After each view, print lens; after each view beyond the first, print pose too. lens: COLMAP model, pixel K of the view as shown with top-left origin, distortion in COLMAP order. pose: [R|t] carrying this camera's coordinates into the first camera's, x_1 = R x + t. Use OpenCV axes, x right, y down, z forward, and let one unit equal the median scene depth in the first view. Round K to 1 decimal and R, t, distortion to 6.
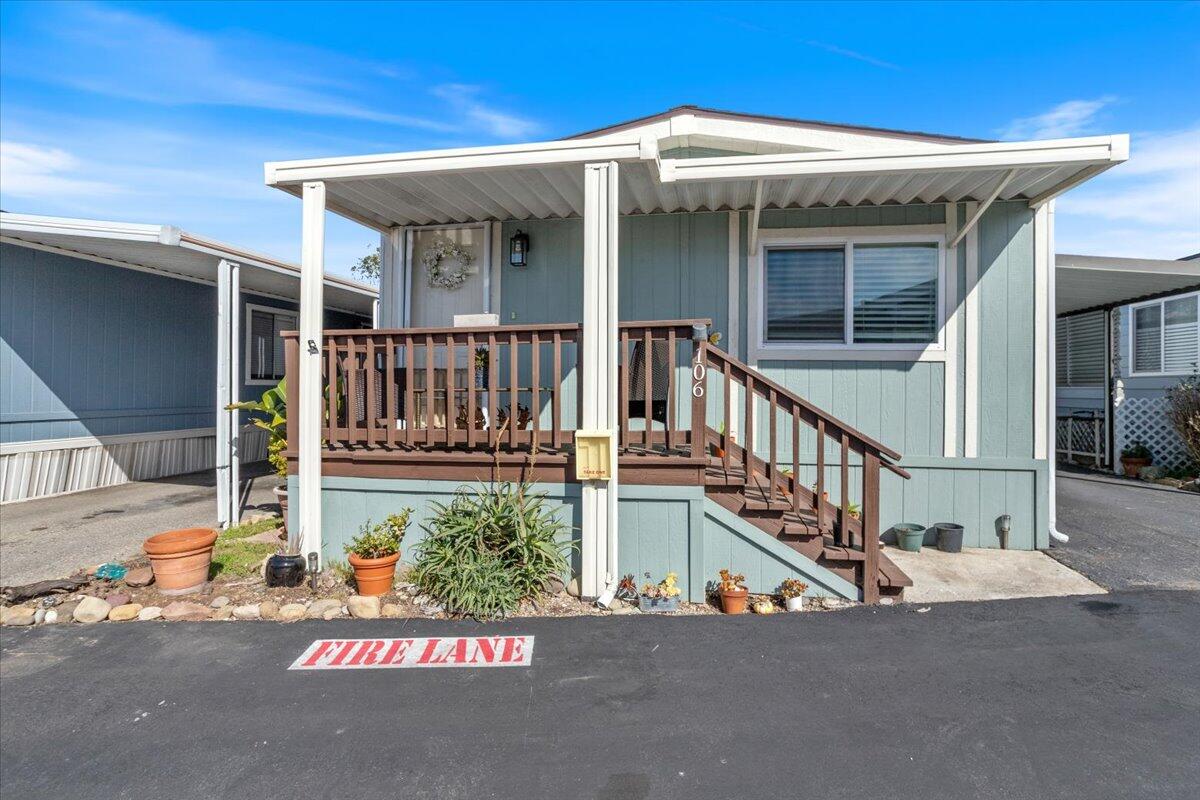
lens RADIAL K [[584.3, 0, 600.5], [0, 584.3, 392.3], [0, 0, 1]] dist [-0.053753, 0.029977]
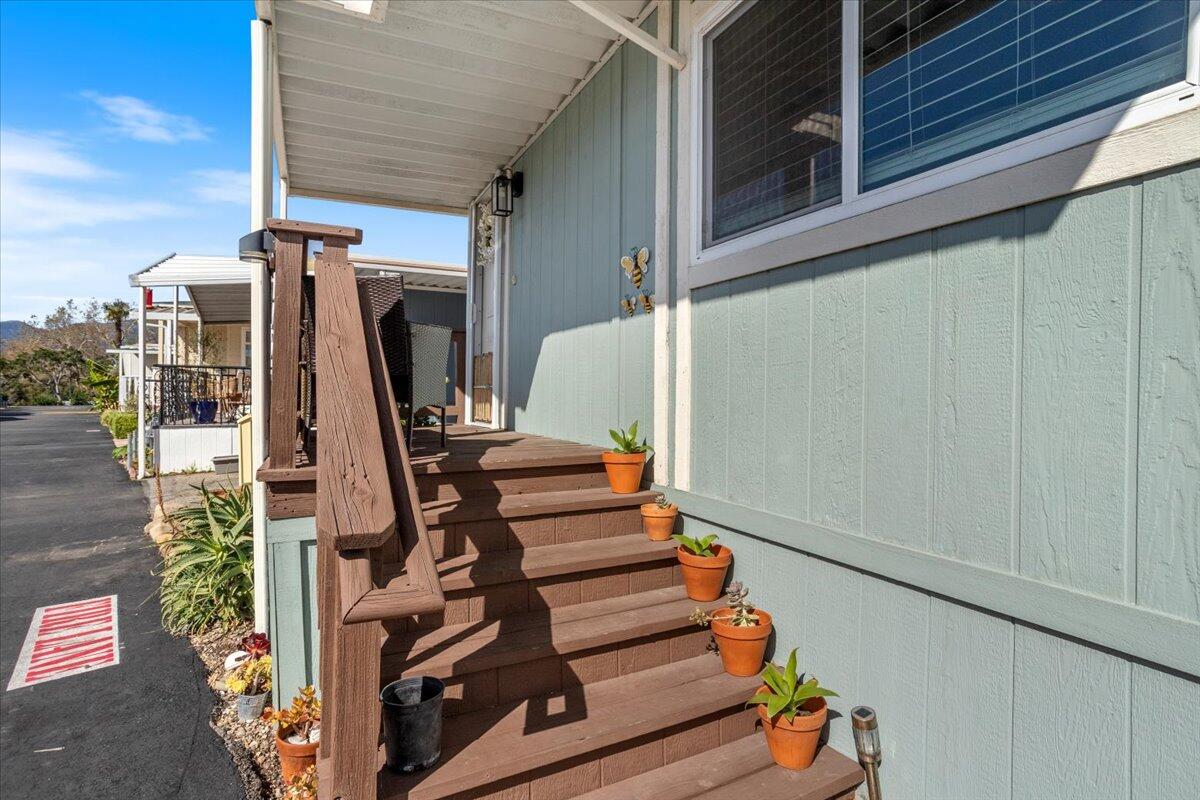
lens RADIAL K [[584.3, 0, 600.5], [0, 584.3, 392.3], [0, 0, 1]] dist [-0.053753, 0.029977]
pose [[0.609334, -0.007988, -0.792873, 0.770557], [-0.008350, 0.999829, -0.016490, 0.044612], [0.792869, 0.016668, 0.609164, 0.872470]]
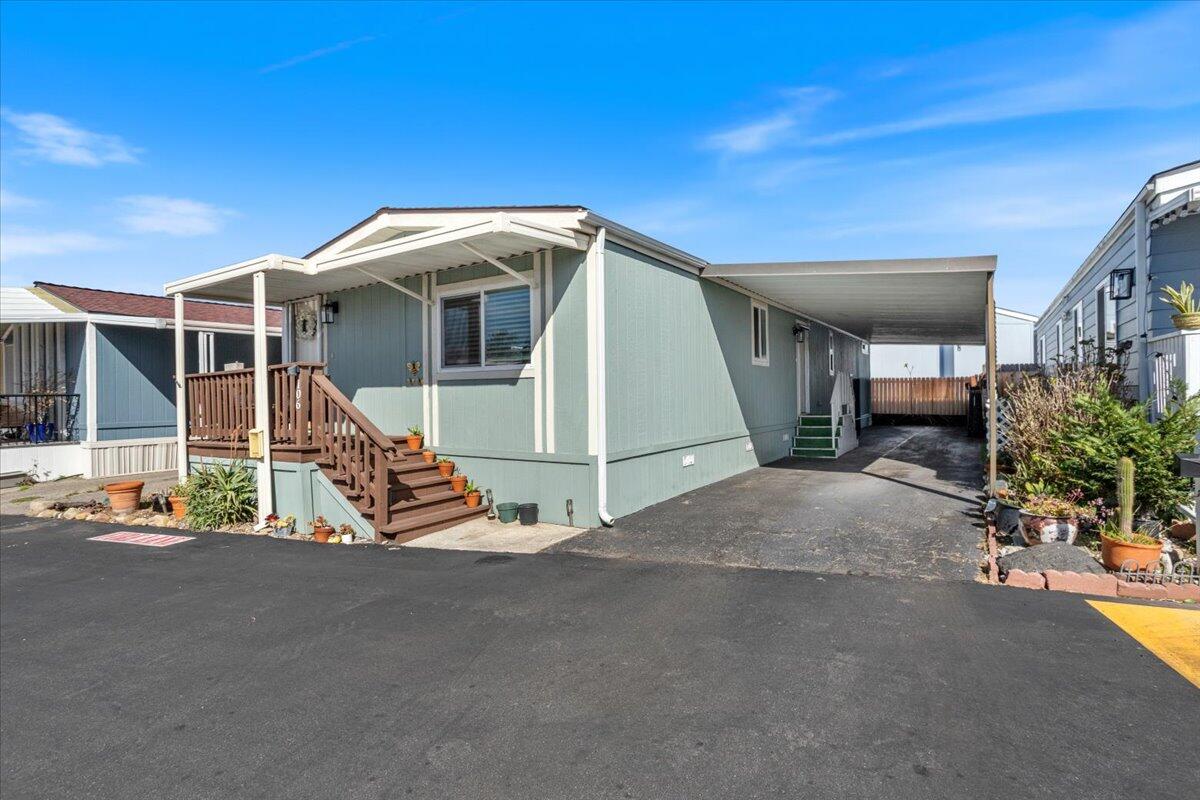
lens RADIAL K [[584.3, 0, 600.5], [0, 584.3, 392.3], [0, 0, 1]] dist [-0.053753, 0.029977]
pose [[0.923255, -0.025160, -0.383363, 1.524548], [0.021287, 0.999671, -0.014343, 0.001557], [0.383597, 0.005081, 0.923486, -0.179396]]
